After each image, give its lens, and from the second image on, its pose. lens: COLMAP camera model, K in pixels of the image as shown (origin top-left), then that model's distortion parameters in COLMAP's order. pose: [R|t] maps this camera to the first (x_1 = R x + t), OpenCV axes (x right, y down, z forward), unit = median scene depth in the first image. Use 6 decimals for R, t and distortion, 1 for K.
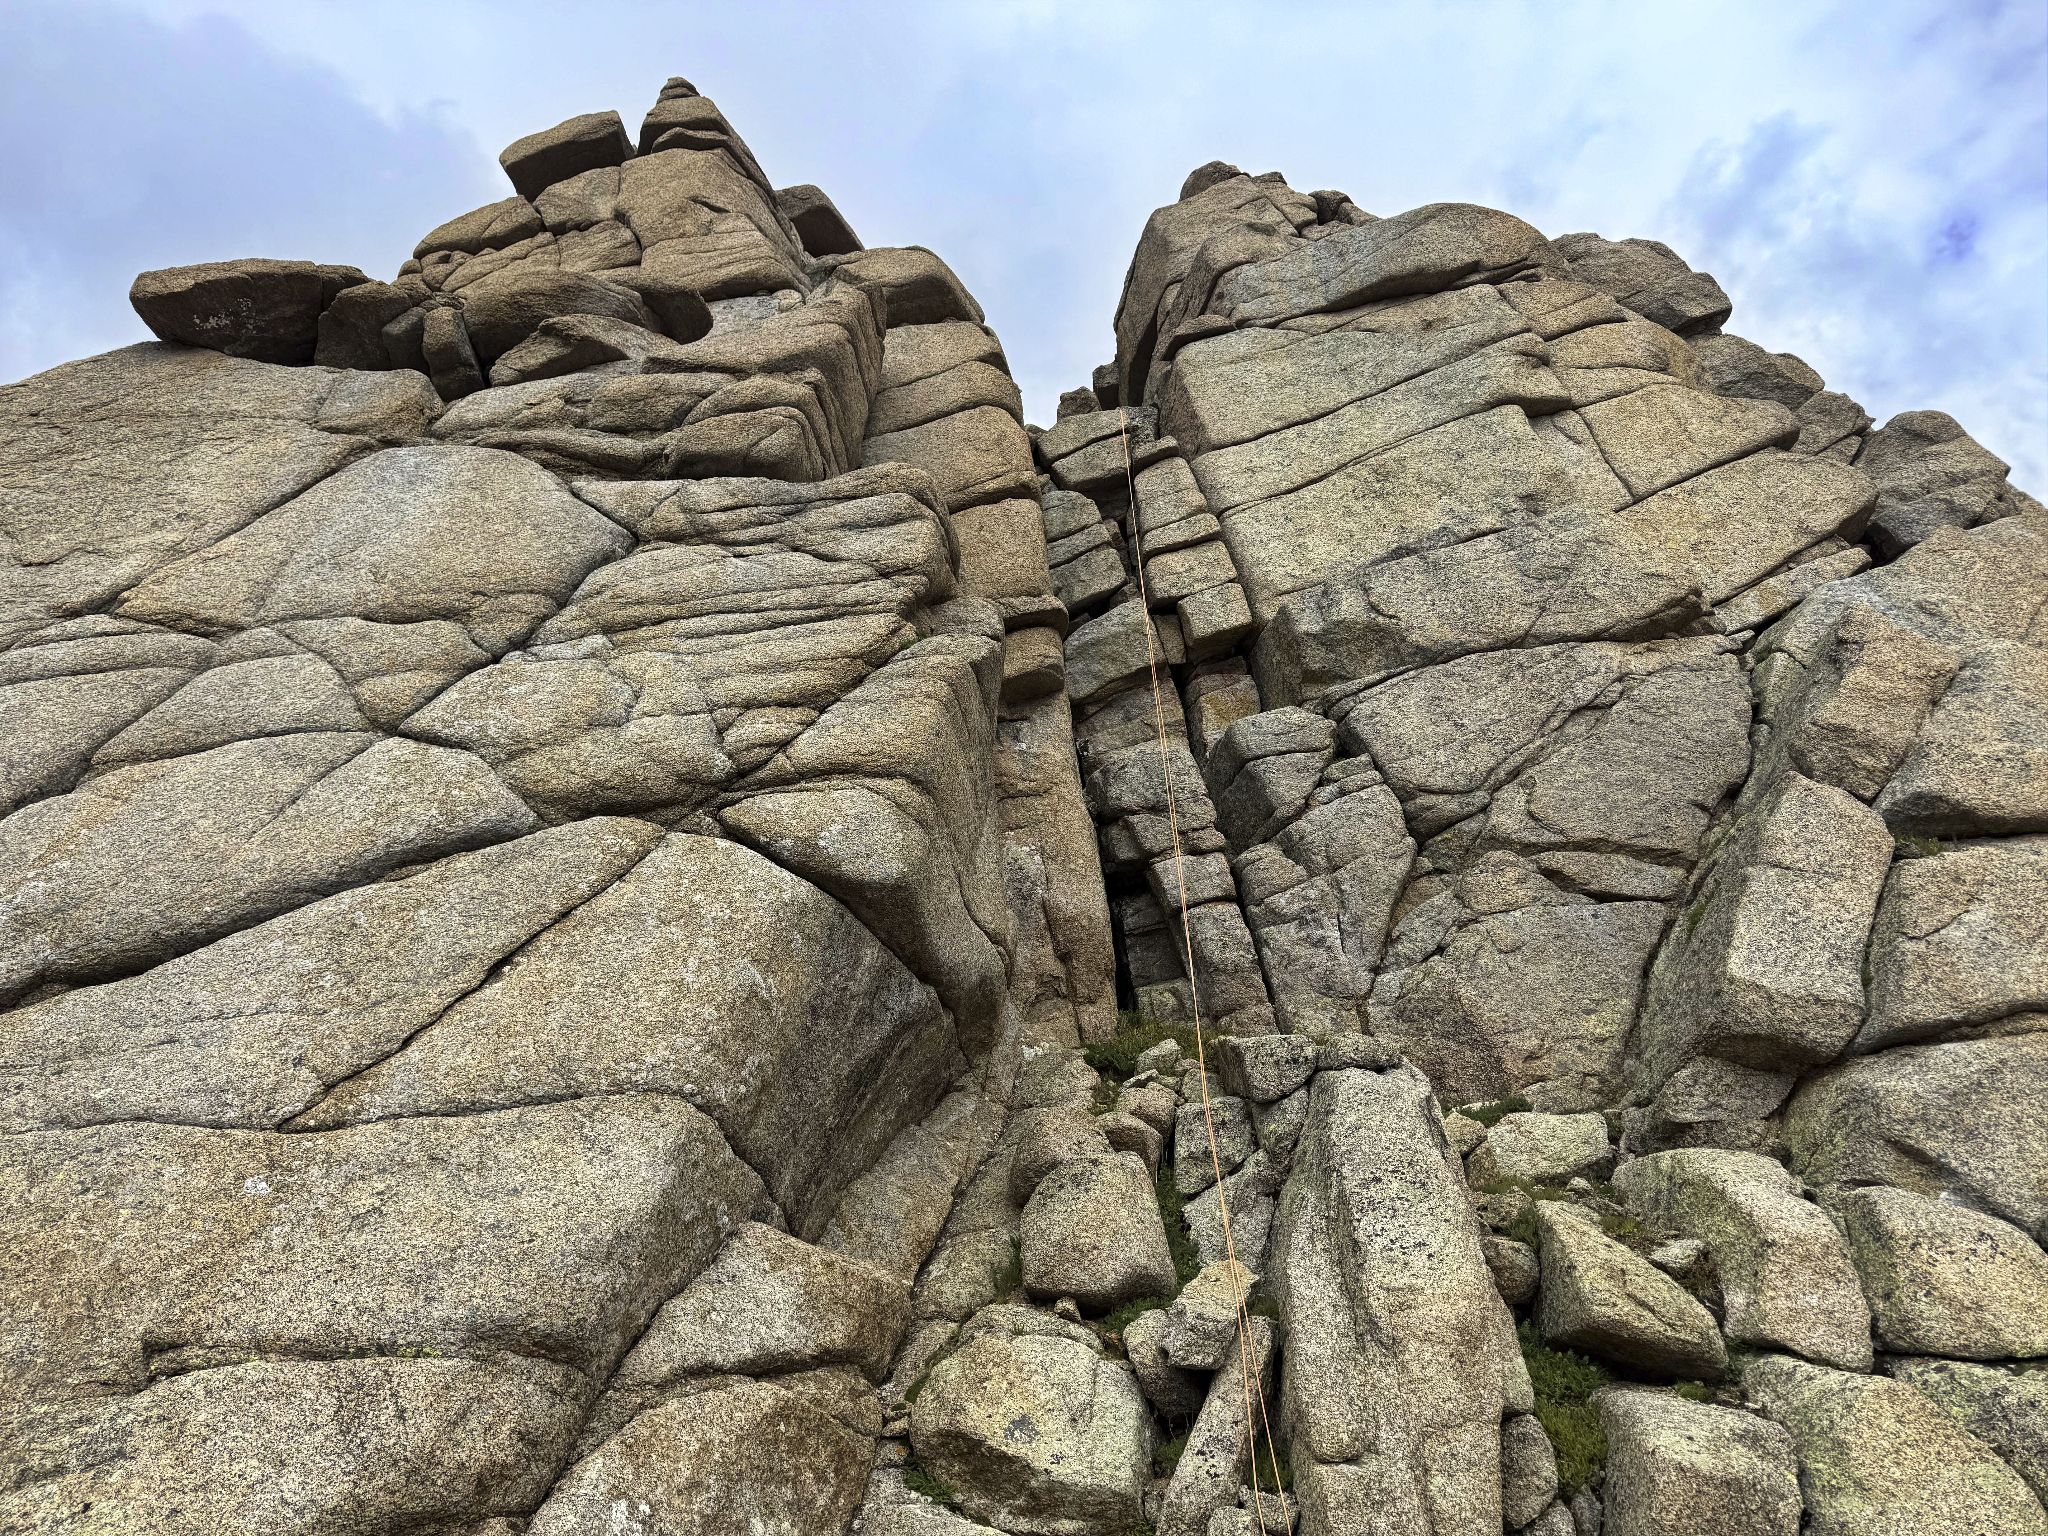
lens RADIAL K [[1408.4, 0, 1091.6], [0, 1408.4, 743.0], [0, 0, 1]] dist [0.061373, -0.063877]
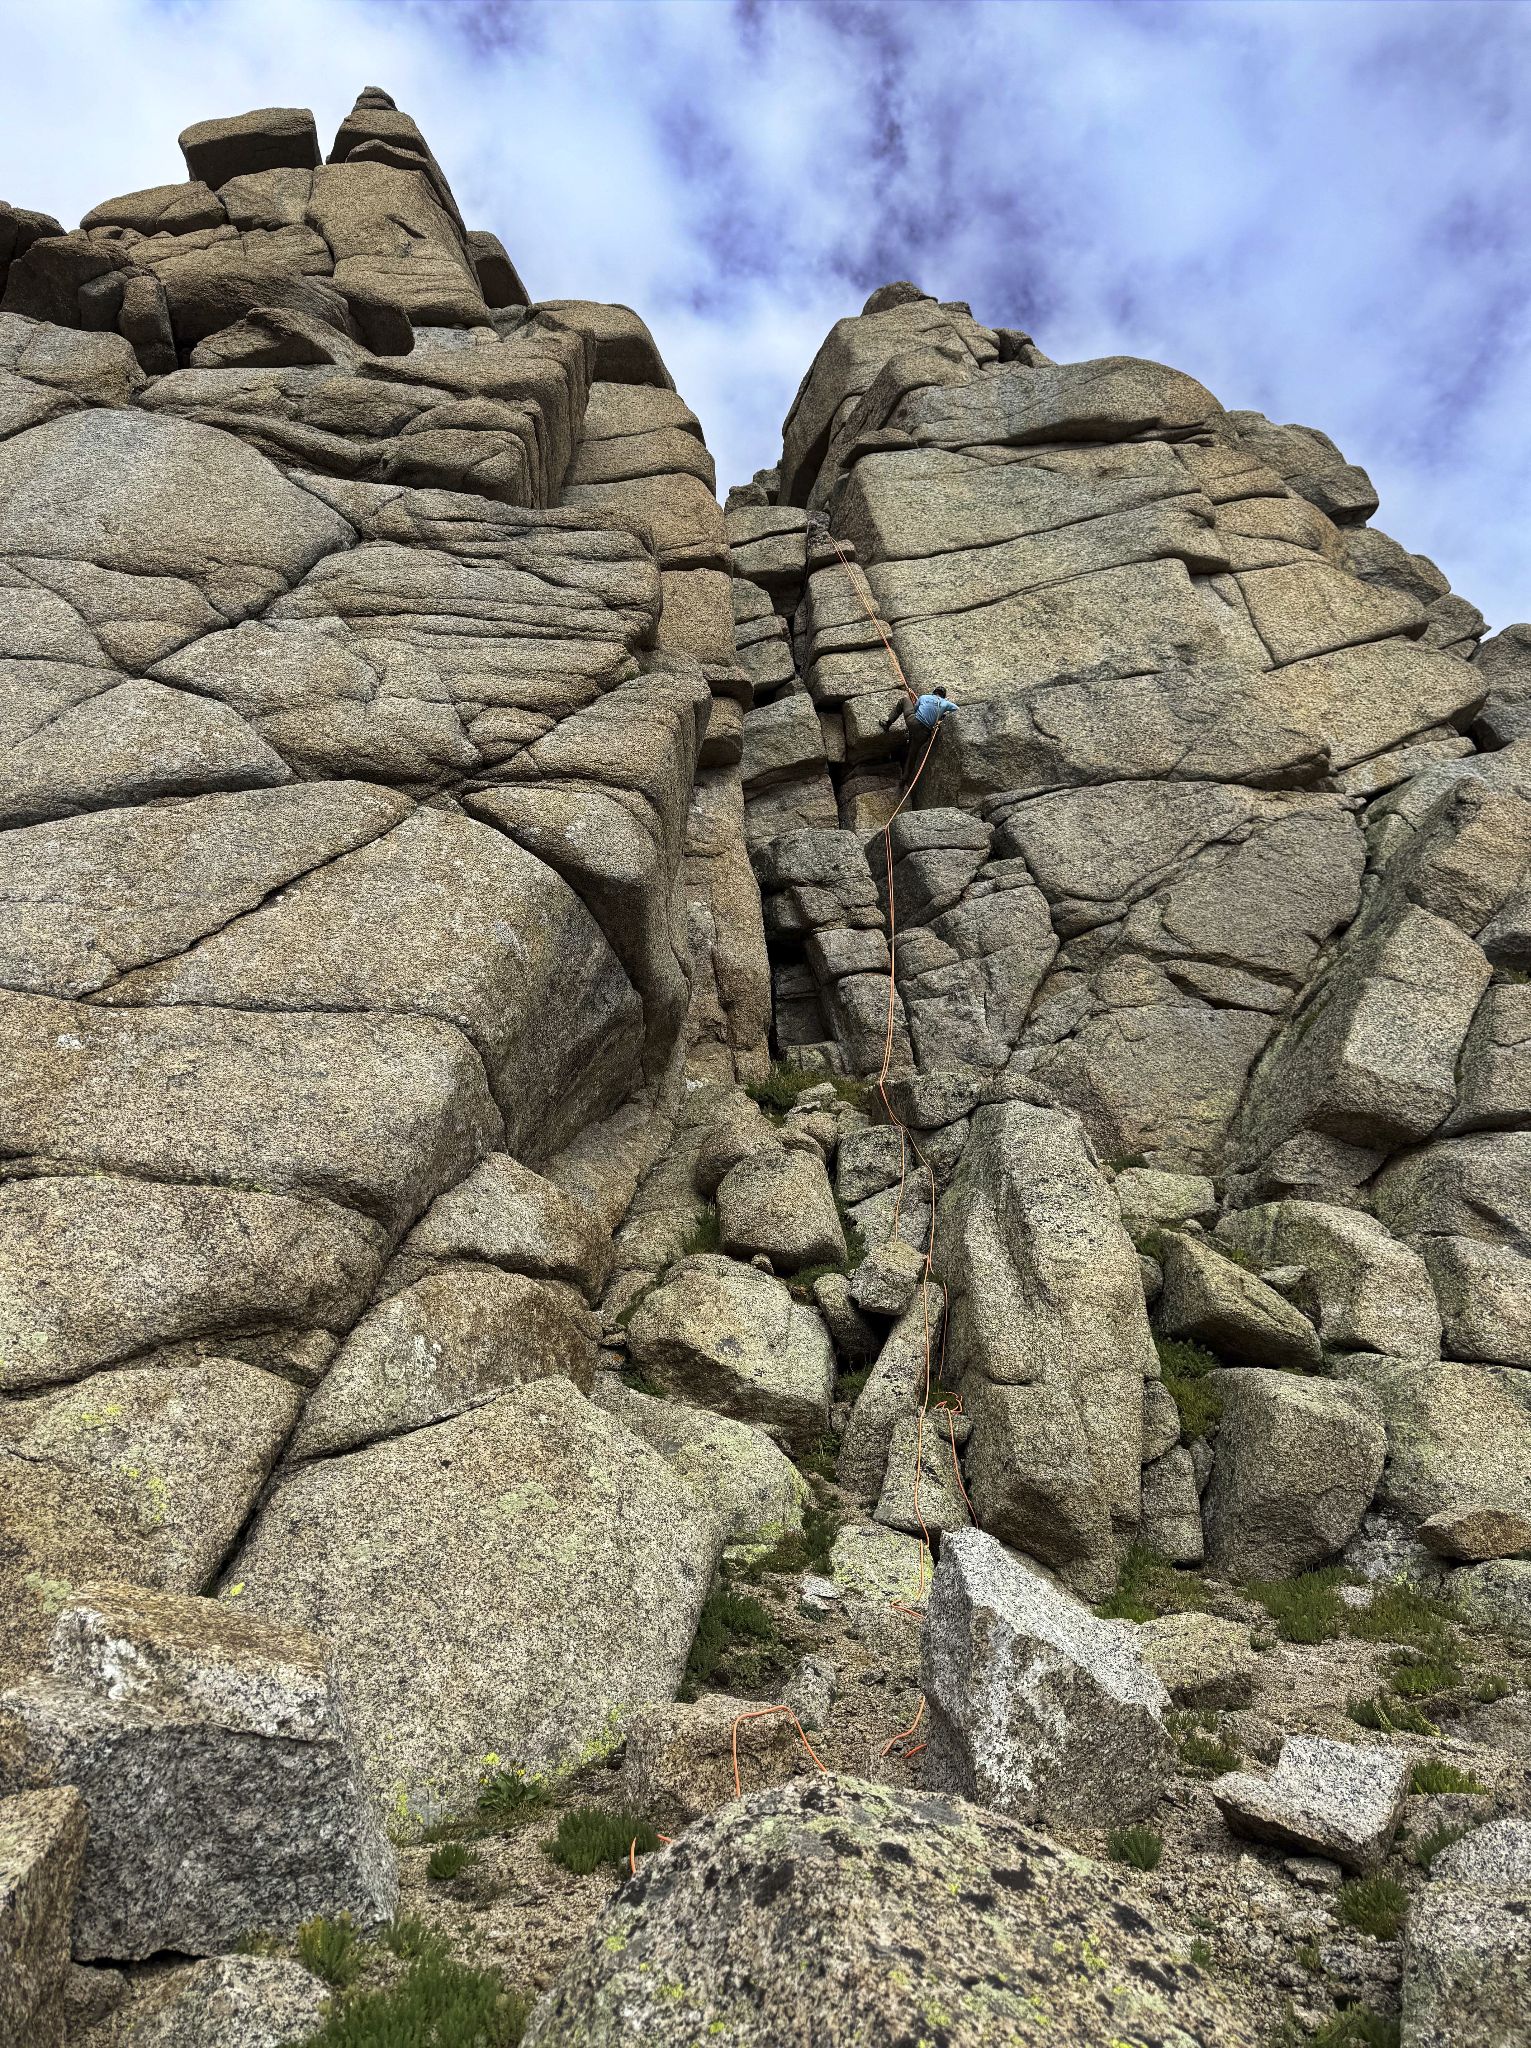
lens RADIAL K [[1408.4, 0, 765.5], [0, 1408.4, 1024.0], [0, 0, 1]] dist [0.061373, -0.063877]
pose [[0.986346, 0.120962, 0.111761, -0.120672], [-0.129835, 0.988632, 0.075831, 0.093109], [-0.101318, -0.089306, 0.990838, -0.065908]]
